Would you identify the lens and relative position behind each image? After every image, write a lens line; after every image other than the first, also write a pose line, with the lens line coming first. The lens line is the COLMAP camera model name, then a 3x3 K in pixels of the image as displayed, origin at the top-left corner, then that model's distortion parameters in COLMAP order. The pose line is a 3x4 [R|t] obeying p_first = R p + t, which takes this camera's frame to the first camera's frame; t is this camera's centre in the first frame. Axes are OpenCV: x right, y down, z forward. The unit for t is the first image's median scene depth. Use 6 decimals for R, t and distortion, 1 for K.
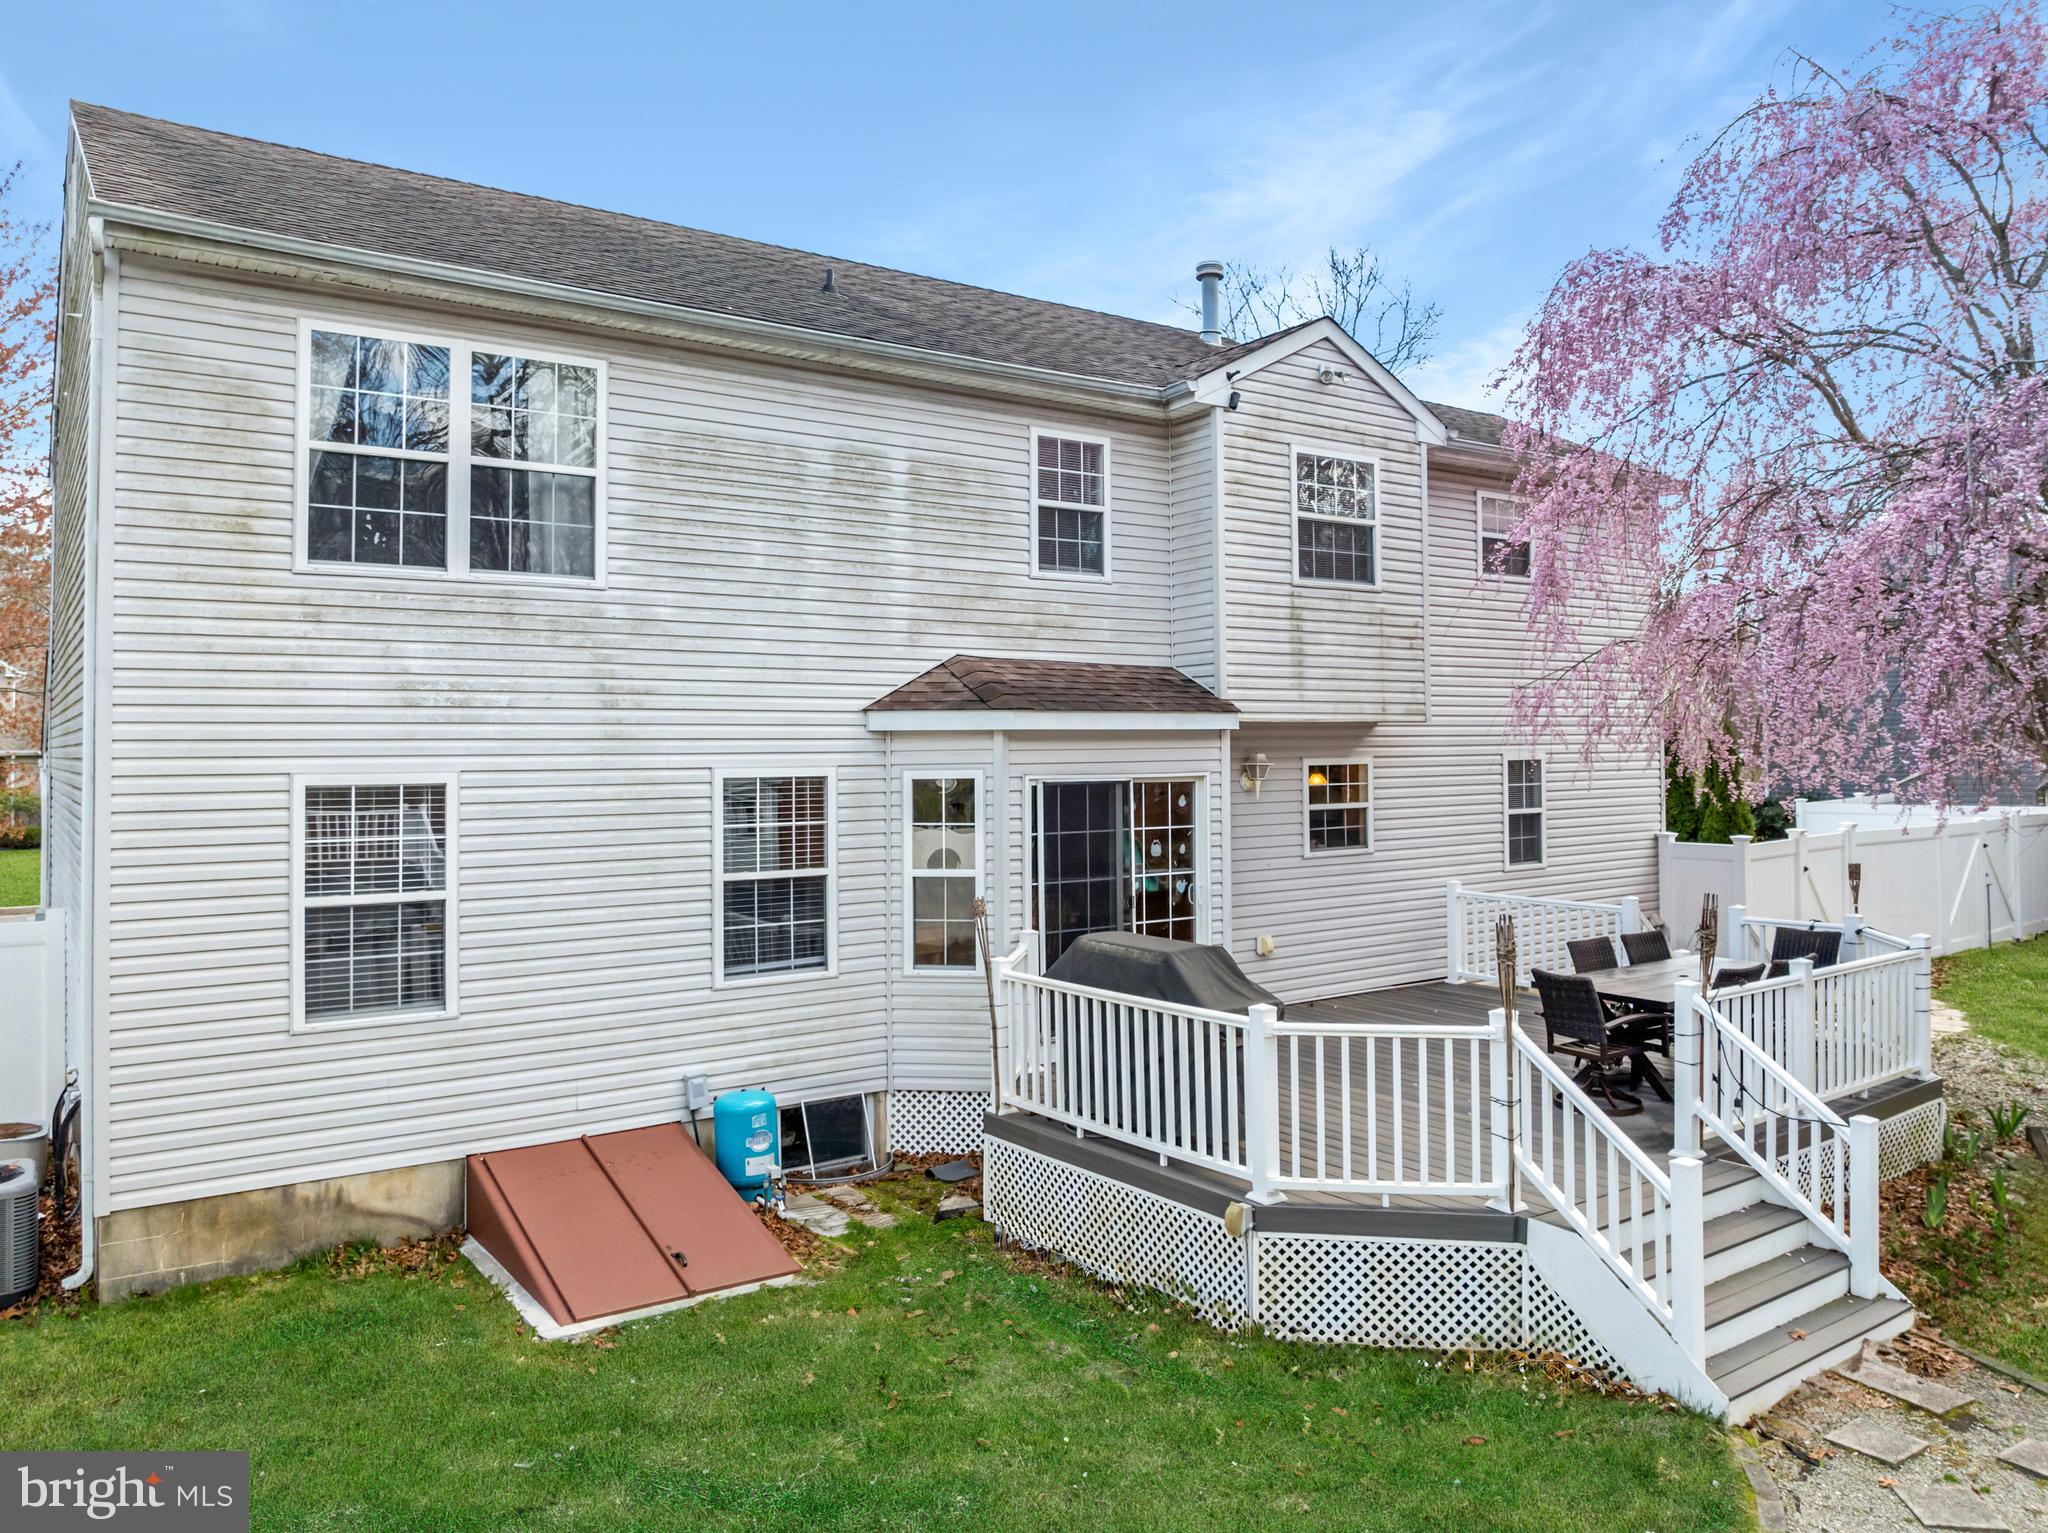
lens RADIAL K [[1431.4, 0, 986.9], [0, 1431.4, 720.7], [0, 0, 1]] dist [-0.029497, -0.003211]
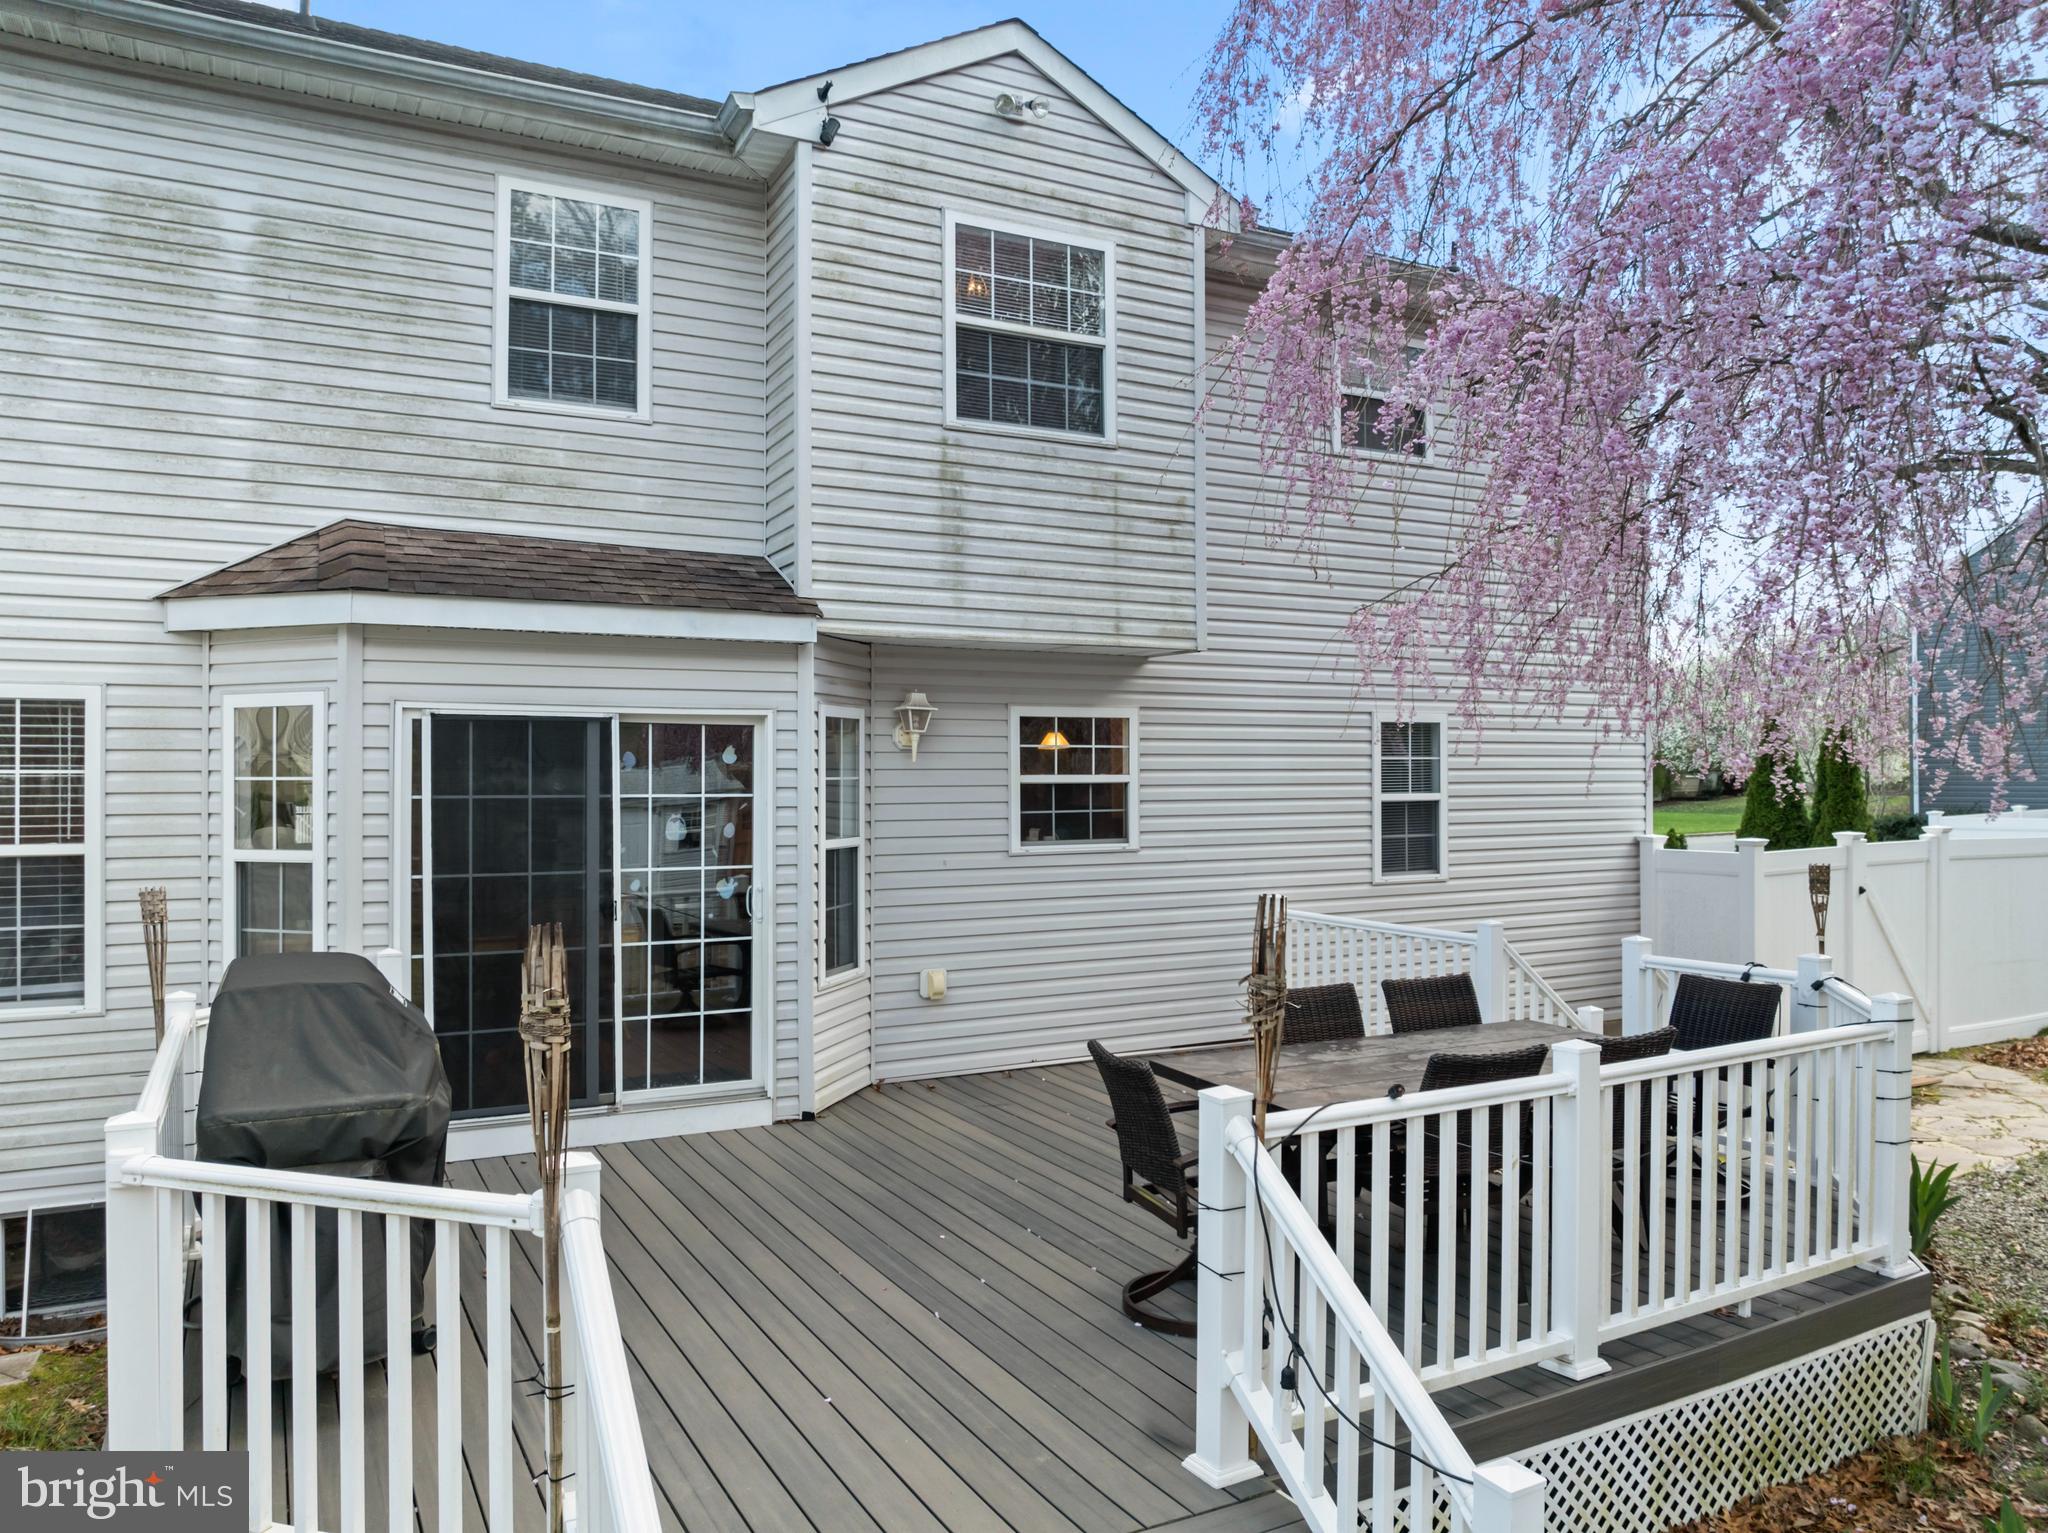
lens RADIAL K [[1431.4, 0, 1011.3], [0, 1431.4, 768.7], [0, 0, 1]] dist [-0.029497, -0.003211]
pose [[0.994651, 0.006771, -0.103075, 0.337925], [-0.005451, 0.999900, 0.013086, 0.055025], [0.103154, -0.012454, 0.994587, 0.389389]]
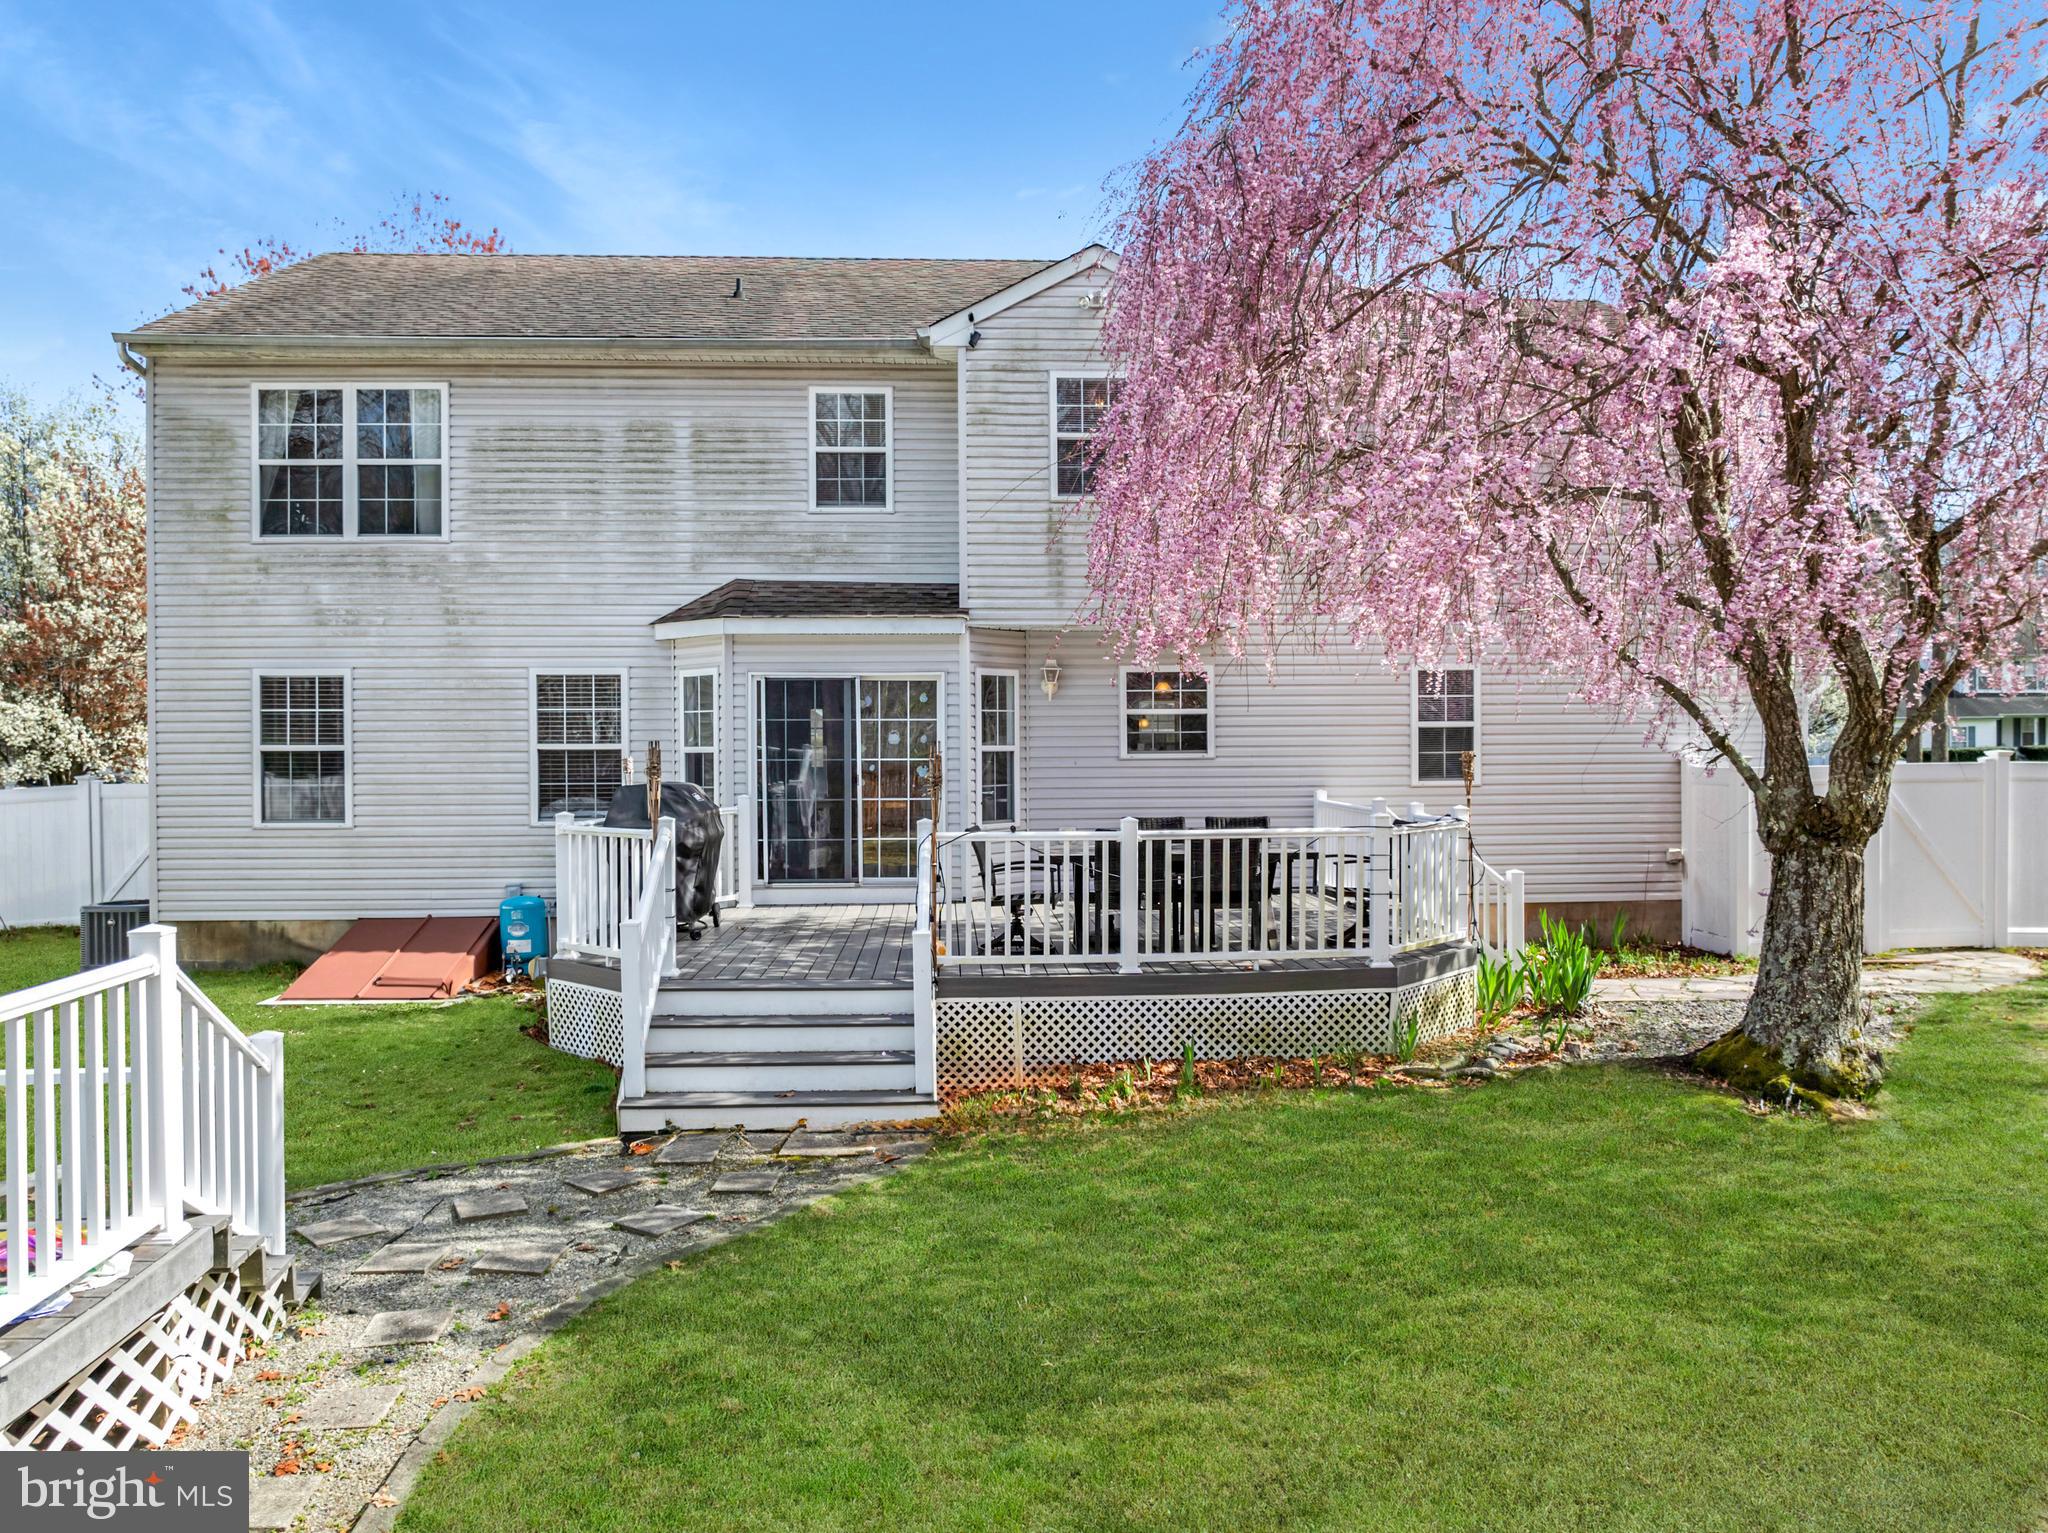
lens RADIAL K [[1431.4, 0, 996.8], [0, 1431.4, 771.4], [0, 0, 1]] dist [-0.029497, -0.003211]
pose [[0.848808, 0.012194, -0.528560, 0.821354], [0.006179, 0.999437, 0.032980, 0.080660], [0.528665, -0.031260, 0.848255, 0.054144]]
